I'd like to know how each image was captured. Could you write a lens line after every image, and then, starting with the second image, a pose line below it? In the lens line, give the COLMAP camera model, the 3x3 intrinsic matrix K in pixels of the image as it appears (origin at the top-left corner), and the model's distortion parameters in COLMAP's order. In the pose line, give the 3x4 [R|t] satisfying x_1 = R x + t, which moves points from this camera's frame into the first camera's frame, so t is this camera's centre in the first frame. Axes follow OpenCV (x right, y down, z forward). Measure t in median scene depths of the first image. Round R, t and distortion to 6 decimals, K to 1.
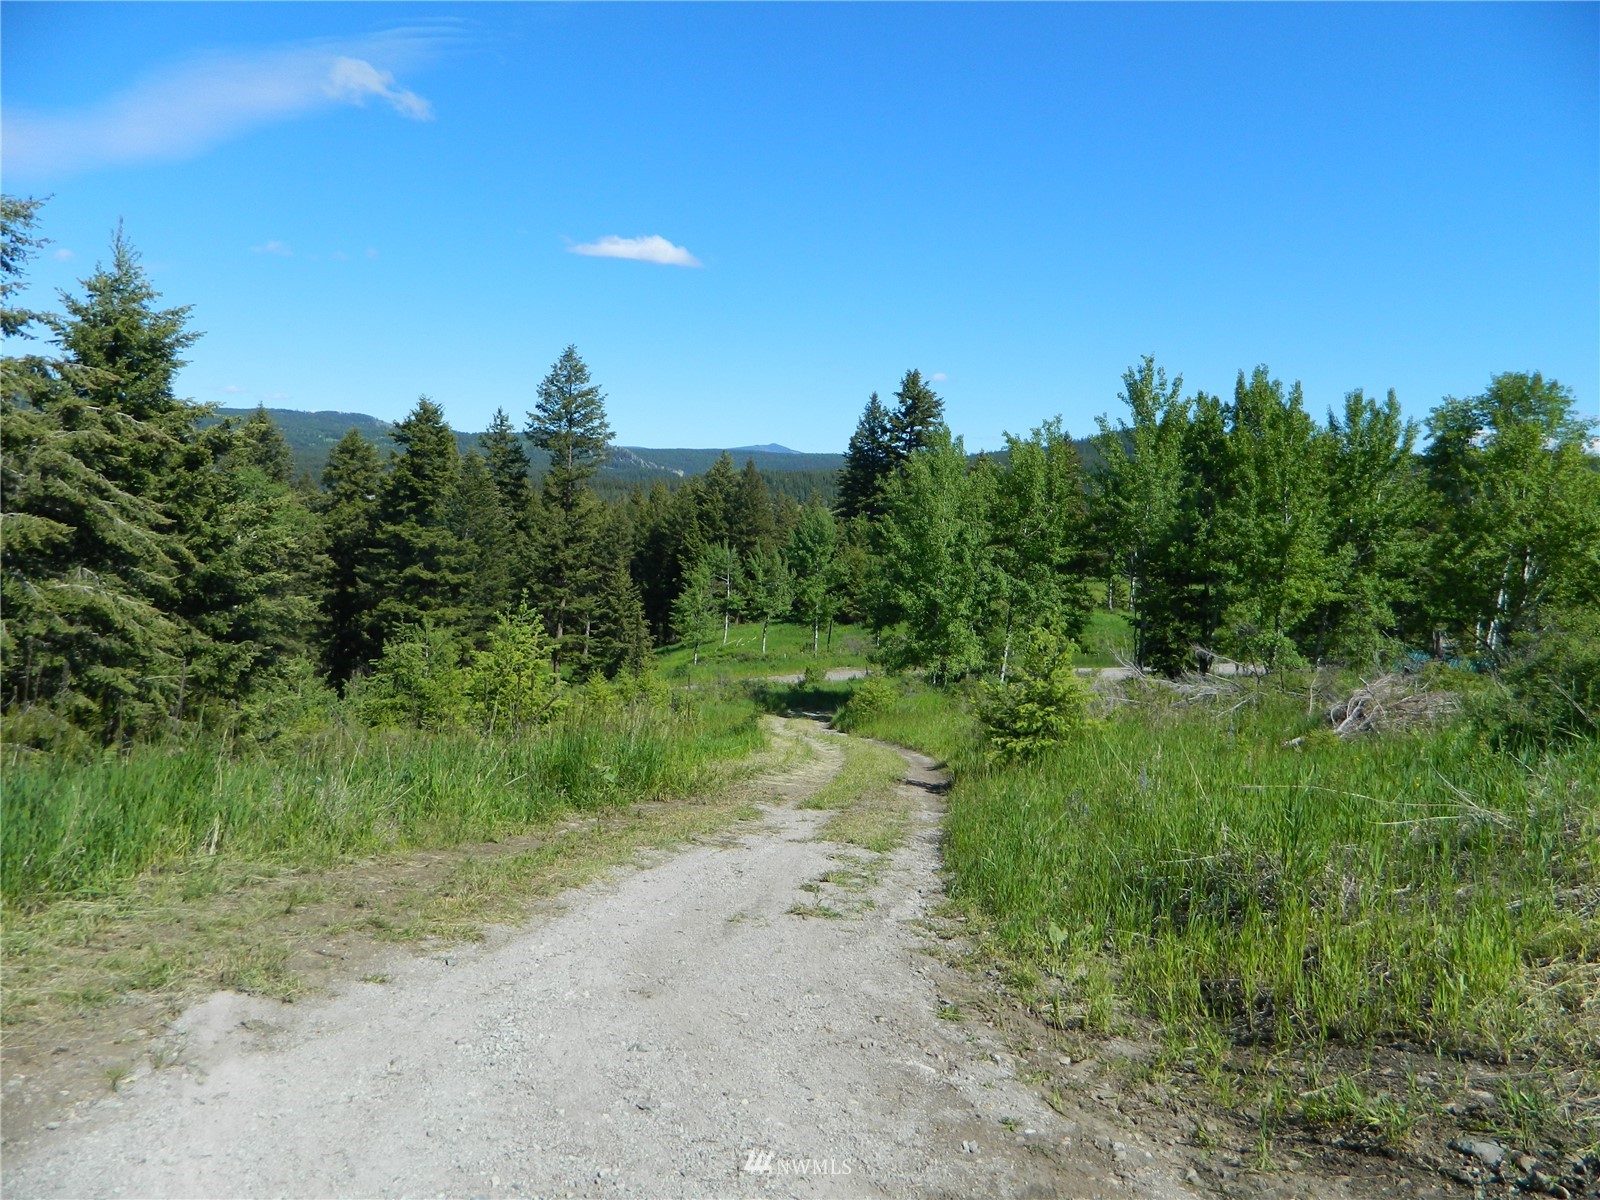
lens RADIAL K [[1167.1, 0, 800.2], [0, 1167.1, 589.4], [0, 0, 1]] dist [-0.006373, 0.003886]
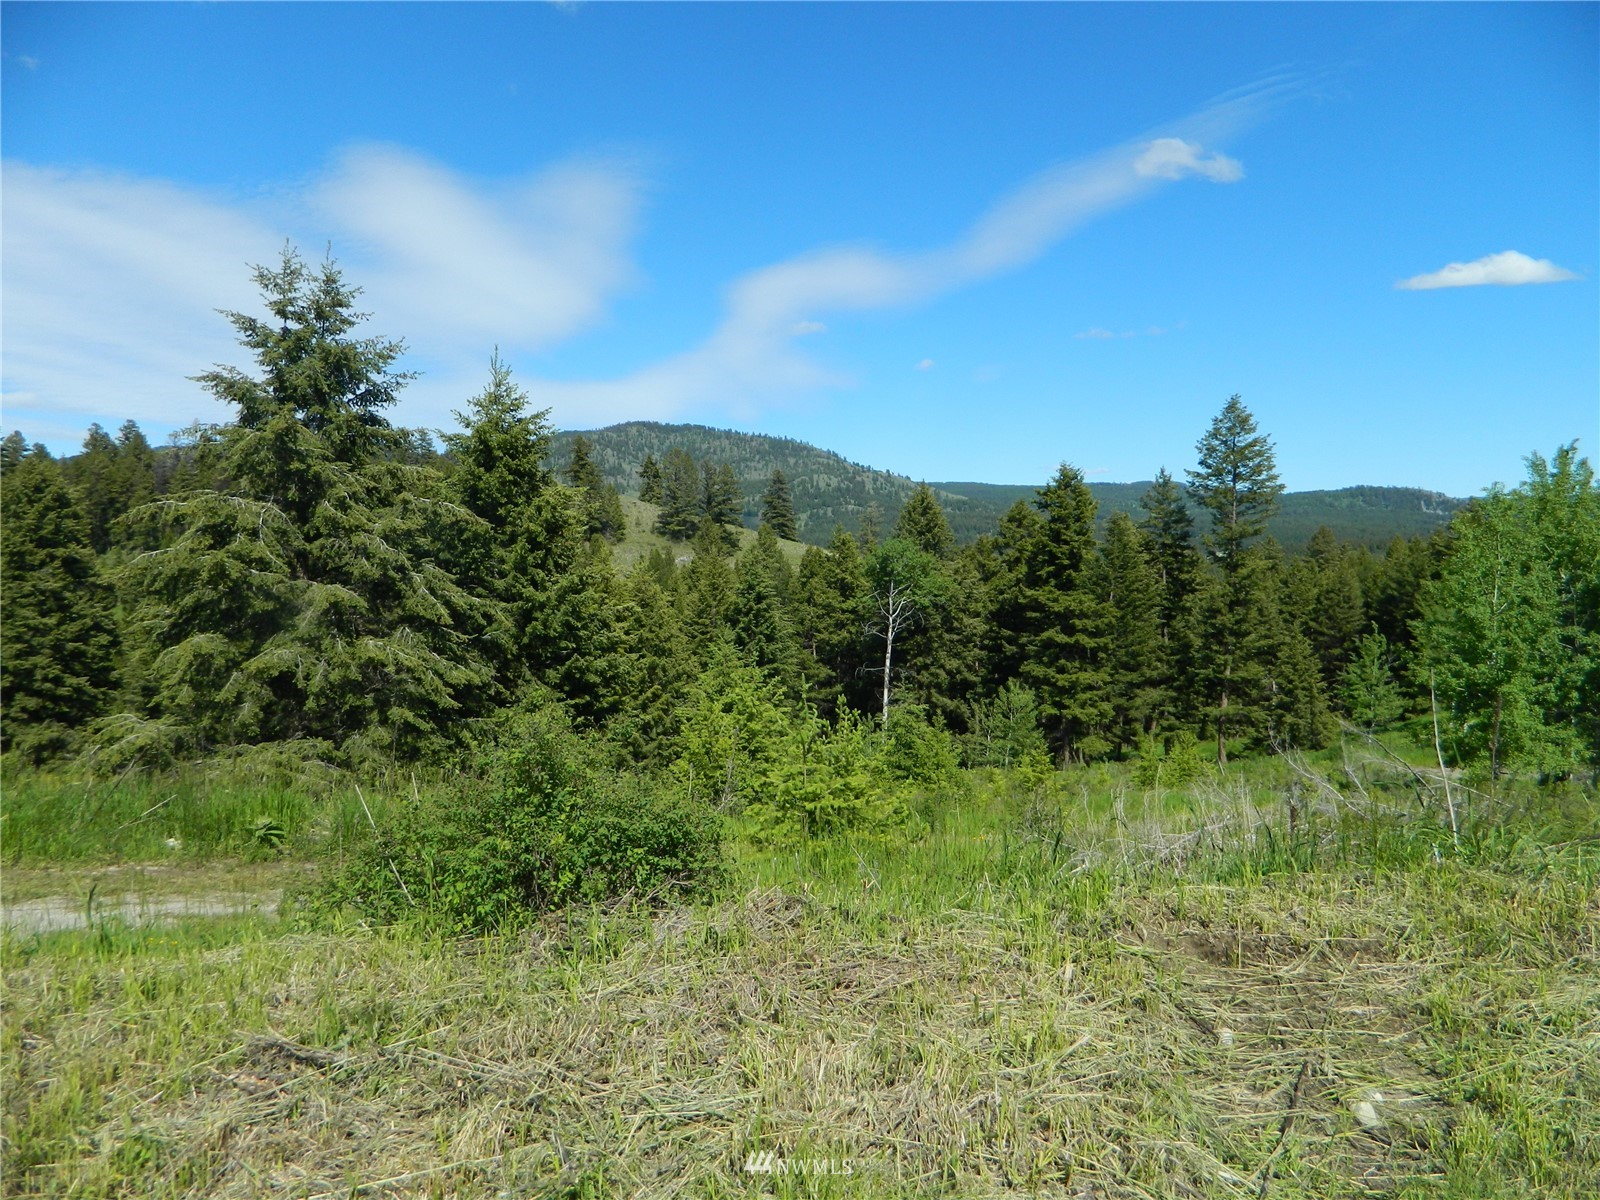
lens RADIAL K [[1167.1, 0, 802.1], [0, 1167.1, 612.7], [0, 0, 1]] dist [-0.006373, 0.003886]
pose [[0.782607, -0.000443, -0.622516, 0.119688], [-0.021120, 0.999405, -0.027262, -0.002390], [0.622158, 0.034483, 0.782132, 0.063955]]
